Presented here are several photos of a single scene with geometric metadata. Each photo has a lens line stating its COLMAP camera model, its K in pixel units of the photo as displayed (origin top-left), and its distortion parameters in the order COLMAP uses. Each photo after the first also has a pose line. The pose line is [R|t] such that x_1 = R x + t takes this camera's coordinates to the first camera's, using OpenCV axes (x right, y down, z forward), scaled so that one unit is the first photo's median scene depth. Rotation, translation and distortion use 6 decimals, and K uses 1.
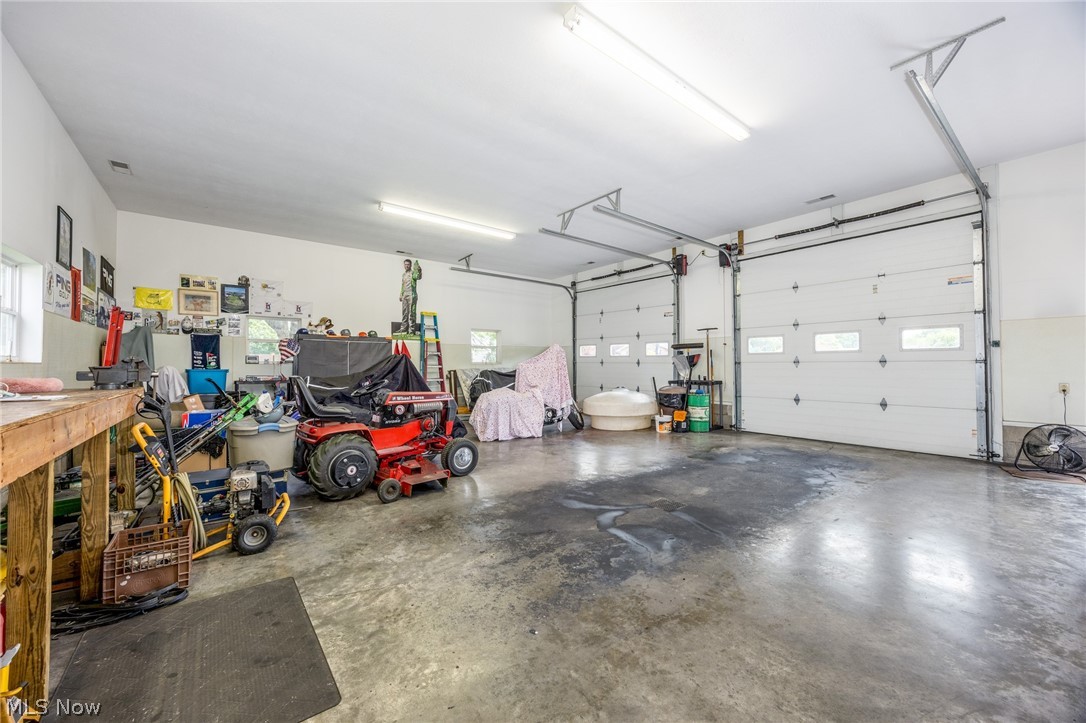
lens RADIAL K [[418.5, 0, 543.0], [0, 418.5, 361.5], [0, 0, 1]] dist [-0.002158, -0.000118]
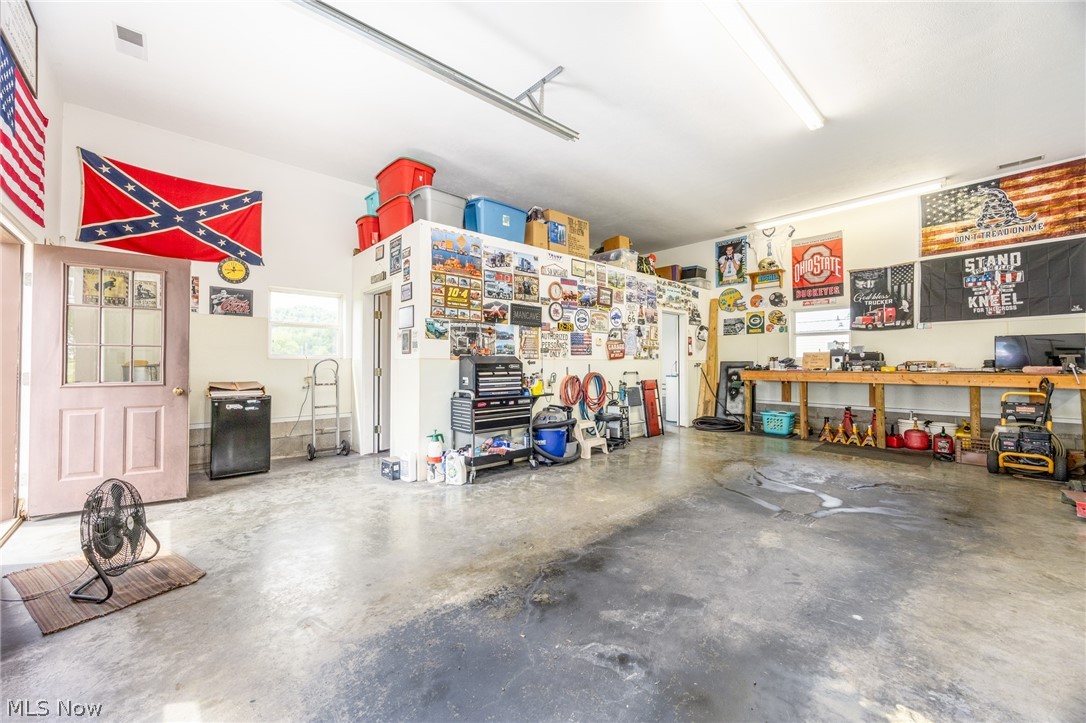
lens RADIAL K [[418.5, 0, 543.0], [0, 418.5, 361.5], [0, 0, 1]] dist [-0.002158, -0.000118]
pose [[-0.997543, 0.002655, -0.070003, 0.456195], [0.004011, 0.999807, -0.019235, 0.012210], [0.069938, -0.019469, -0.997361, 0.950487]]
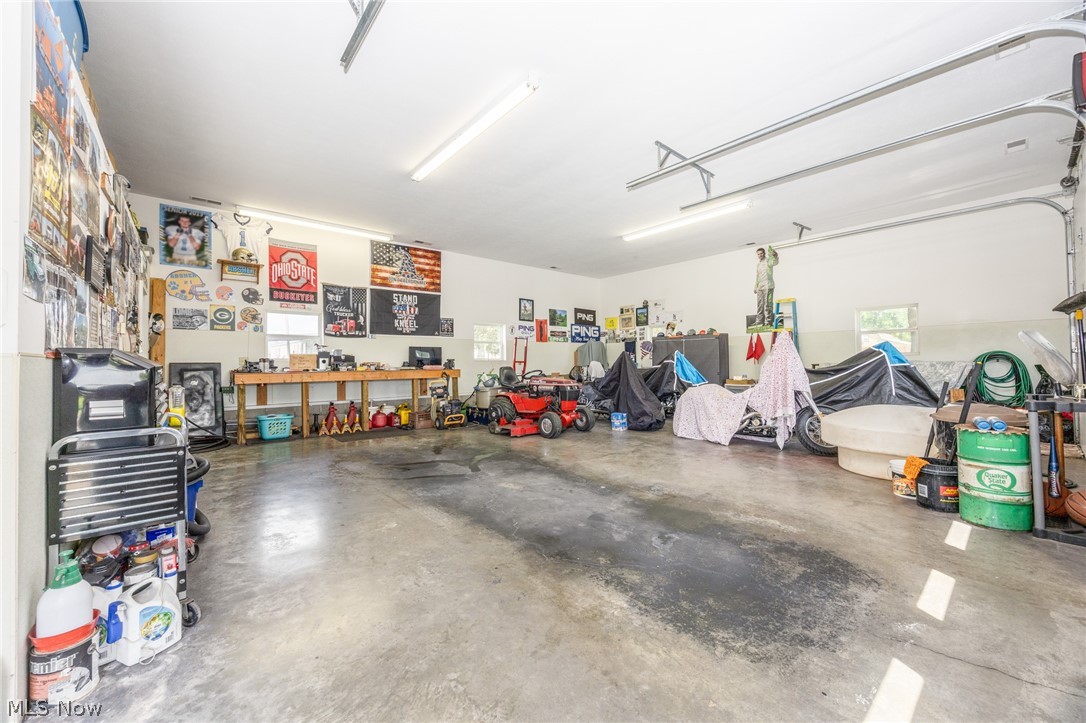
lens RADIAL K [[418.5, 0, 543.0], [0, 418.5, 361.5], [0, 0, 1]] dist [-0.002158, -0.000118]
pose [[0.046679, -0.000591, -0.998910, 0.787060], [0.021383, 0.999771, 0.000407, 0.005295], [0.998681, -0.021379, 0.046681, 0.586036]]
